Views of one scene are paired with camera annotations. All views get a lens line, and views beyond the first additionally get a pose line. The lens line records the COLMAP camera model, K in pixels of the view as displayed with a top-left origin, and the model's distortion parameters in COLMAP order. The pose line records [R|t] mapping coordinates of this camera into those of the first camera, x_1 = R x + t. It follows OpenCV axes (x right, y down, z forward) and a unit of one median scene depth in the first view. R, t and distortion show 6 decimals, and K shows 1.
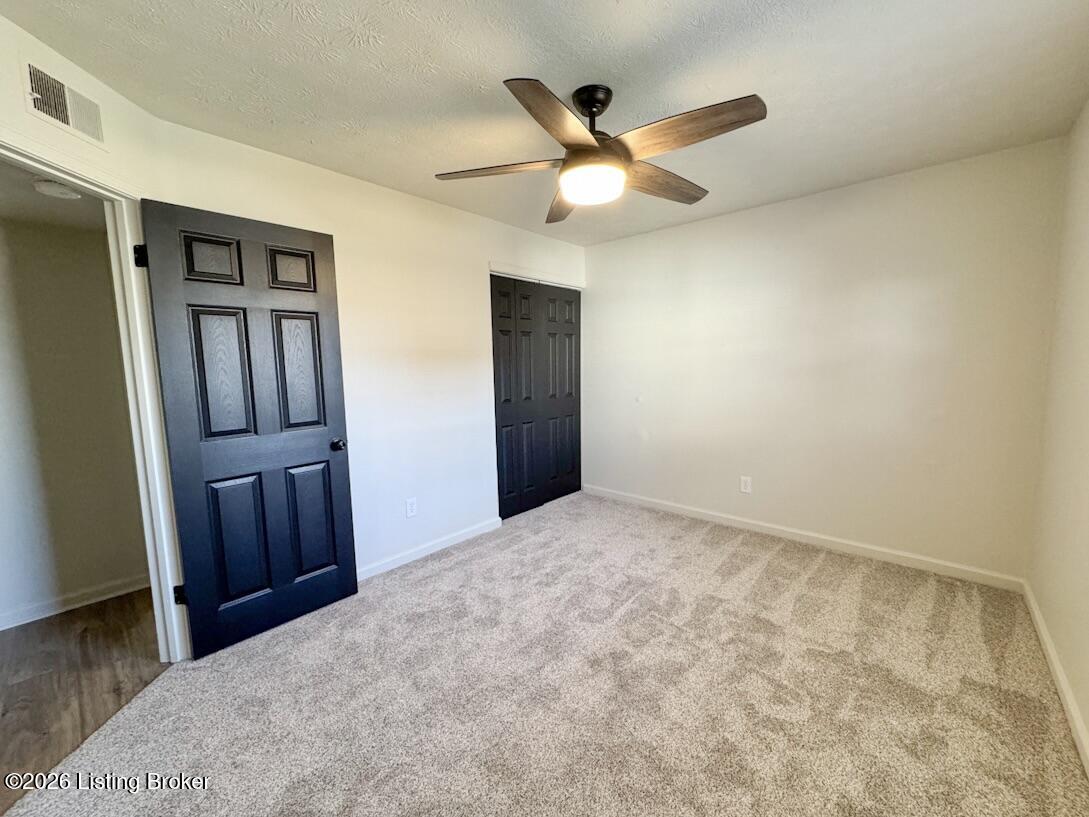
lens RADIAL K [[434.4, 0, 544.3], [0, 434.4, 410.1], [0, 0, 1]] dist [-0.004331, 0.000013]
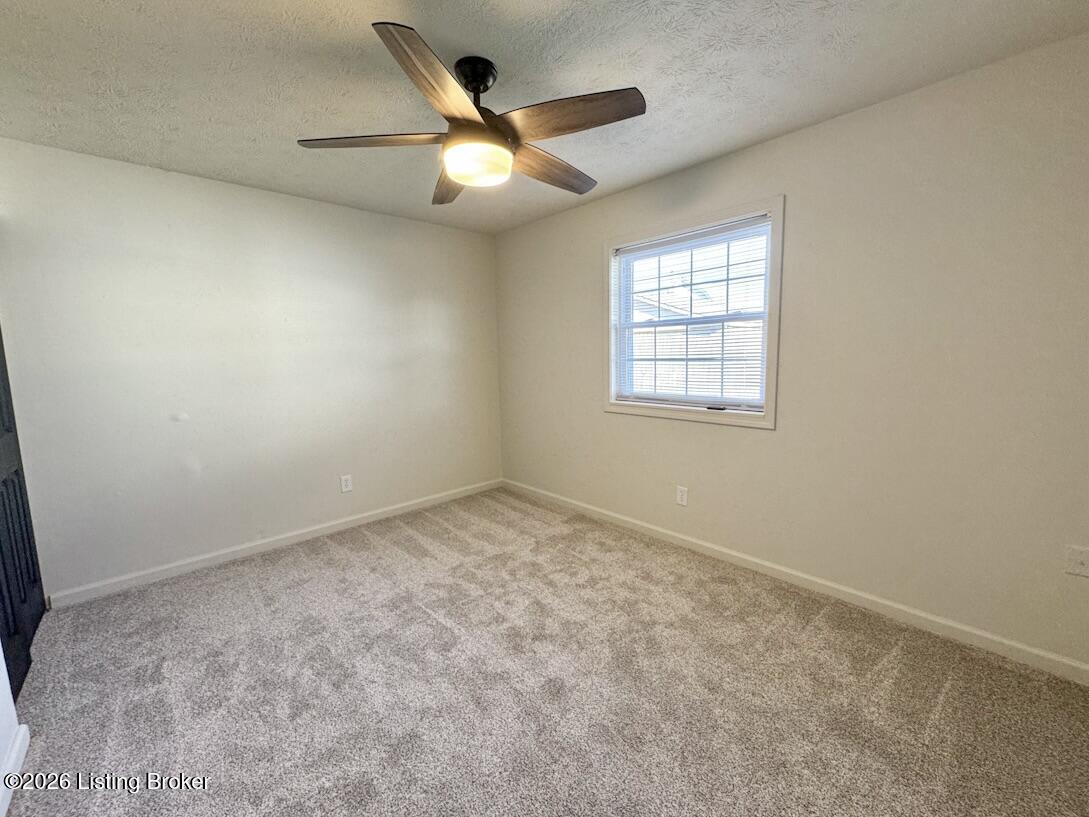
lens RADIAL K [[434.4, 0, 544.6], [0, 434.4, 408.1], [0, 0, 1]] dist [-0.004331, 0.000013]
pose [[0.095479, -0.108721, 0.989476, -0.609516], [0.131104, 0.986732, 0.095769, -0.044496], [-0.986760, 0.120580, 0.108466, 0.573706]]
